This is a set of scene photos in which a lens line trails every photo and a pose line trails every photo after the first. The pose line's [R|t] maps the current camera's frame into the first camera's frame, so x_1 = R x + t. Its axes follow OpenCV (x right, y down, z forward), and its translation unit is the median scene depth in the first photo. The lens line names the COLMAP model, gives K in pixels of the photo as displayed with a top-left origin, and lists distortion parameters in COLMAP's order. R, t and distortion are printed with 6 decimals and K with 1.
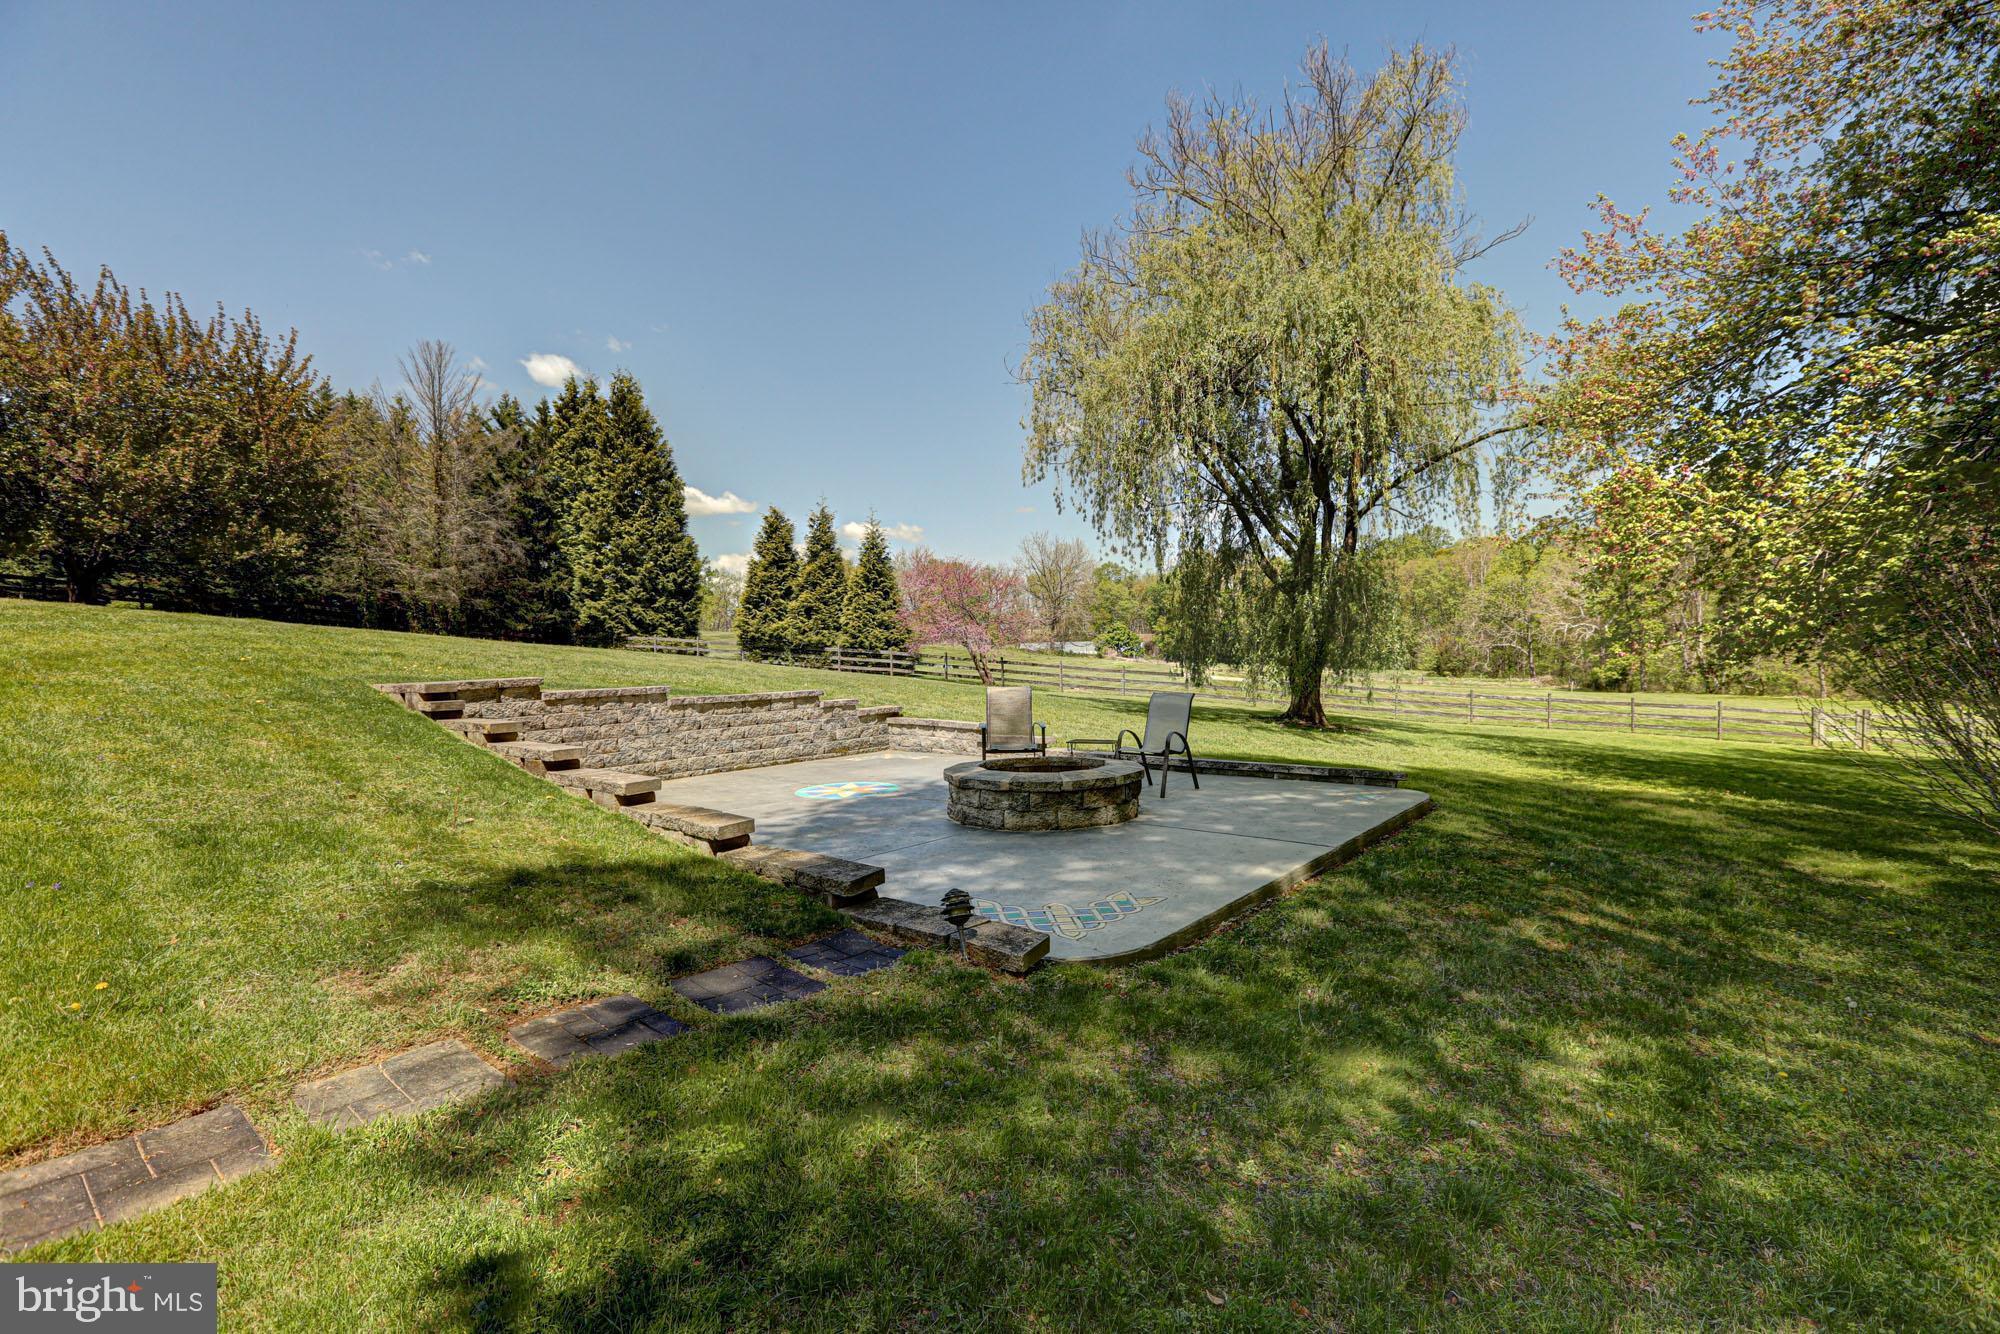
lens RADIAL K [[920.6, 0, 1002.2], [0, 920.6, 669.8], [0, 0, 1]] dist [-0.038738, 0.000796]
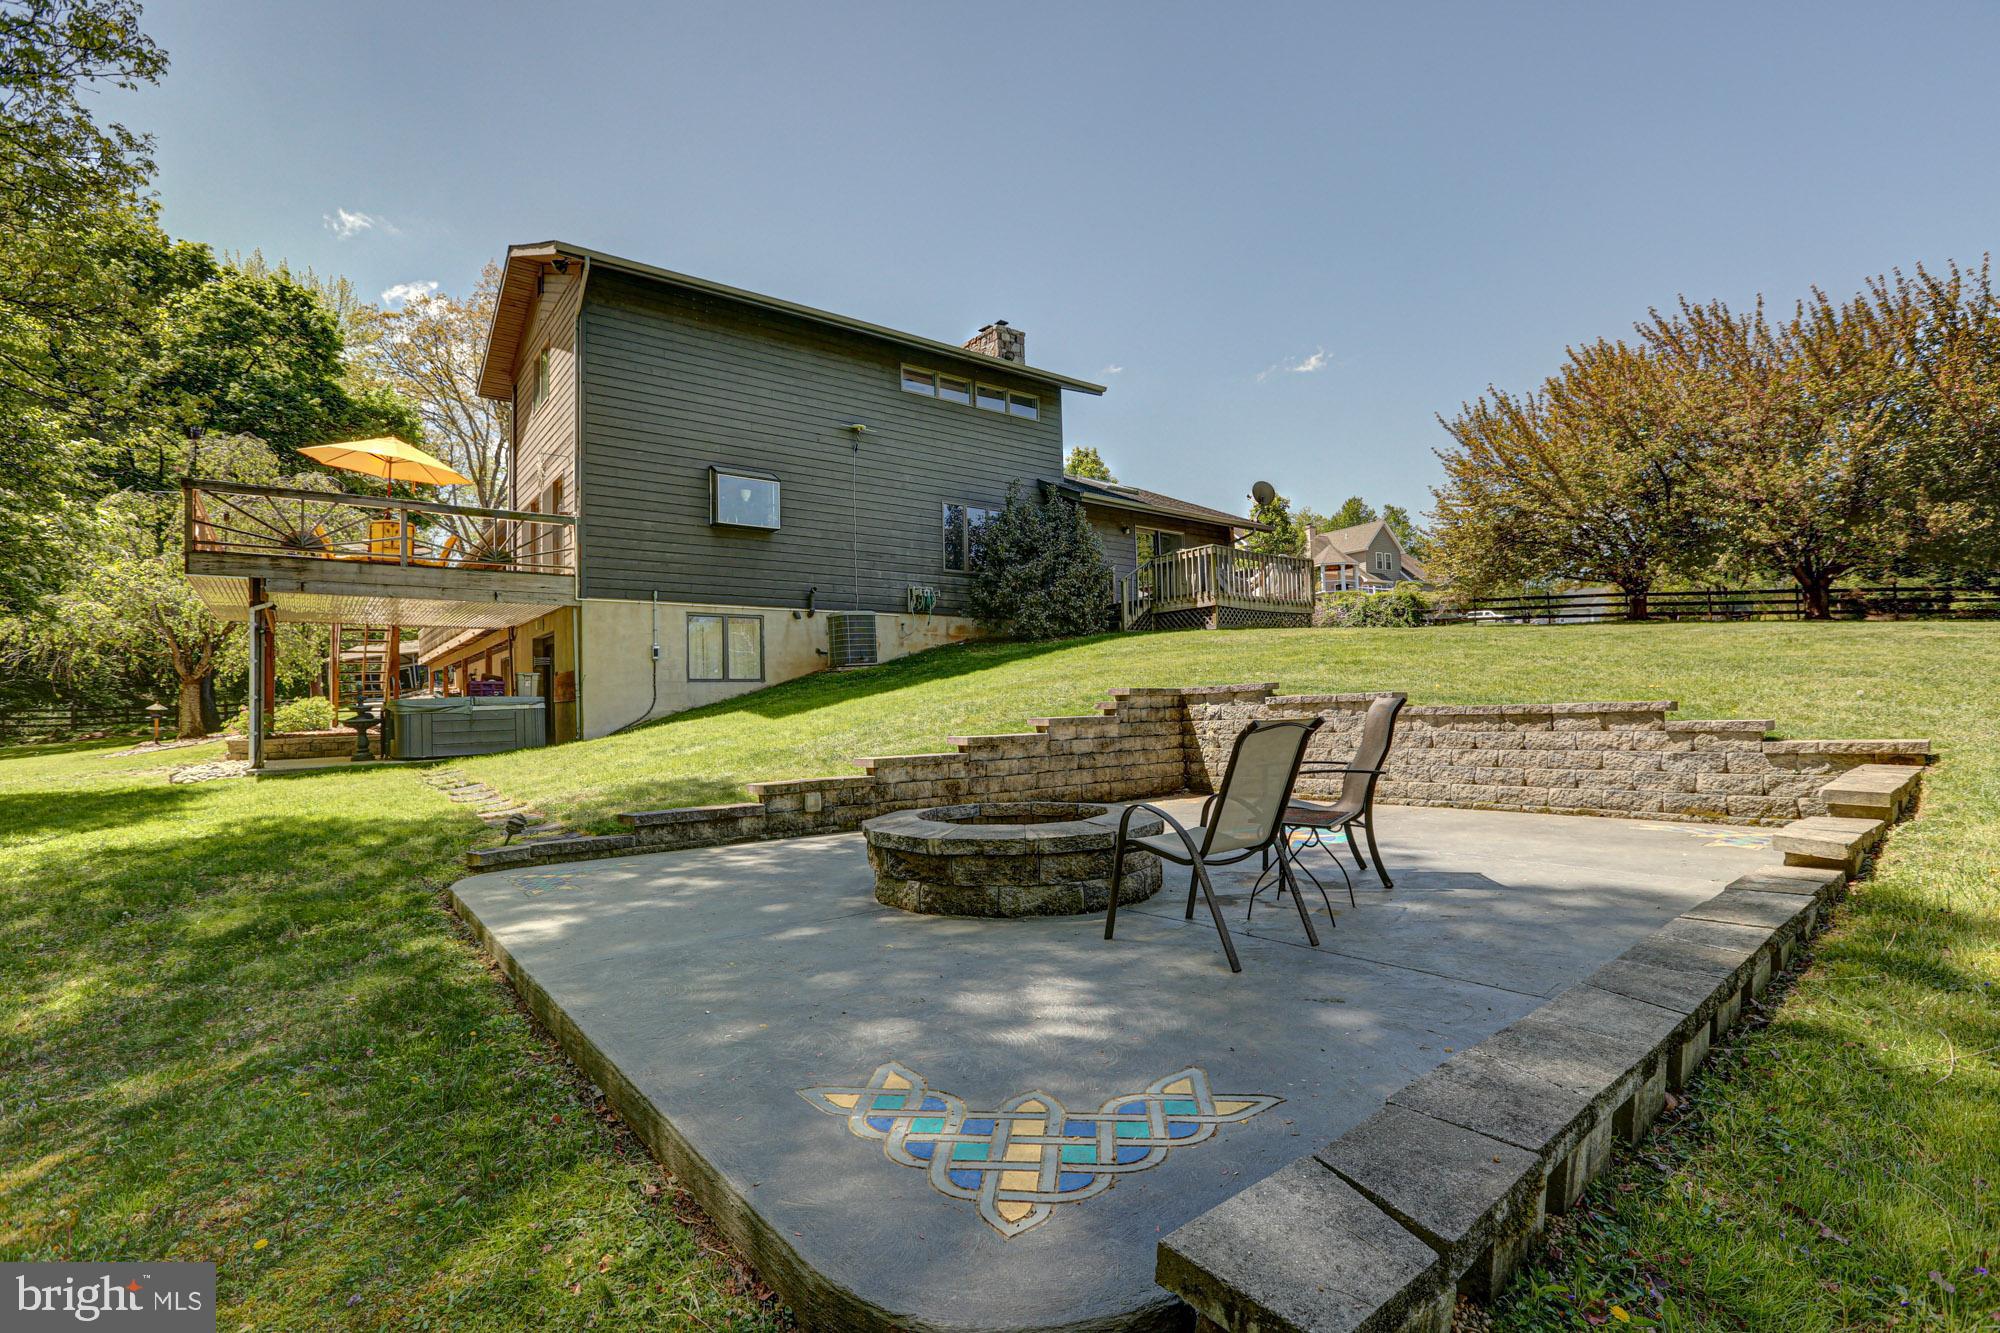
lens RADIAL K [[920.6, 0, 1003.3], [0, 920.6, 679.3], [0, 0, 1]] dist [-0.038738, 0.000796]
pose [[-0.155894, -0.004967, -0.987761, 0.448887], [0.011173, 0.999915, -0.006792, 0.007595], [0.987711, -0.012095, -0.155825, 0.706571]]
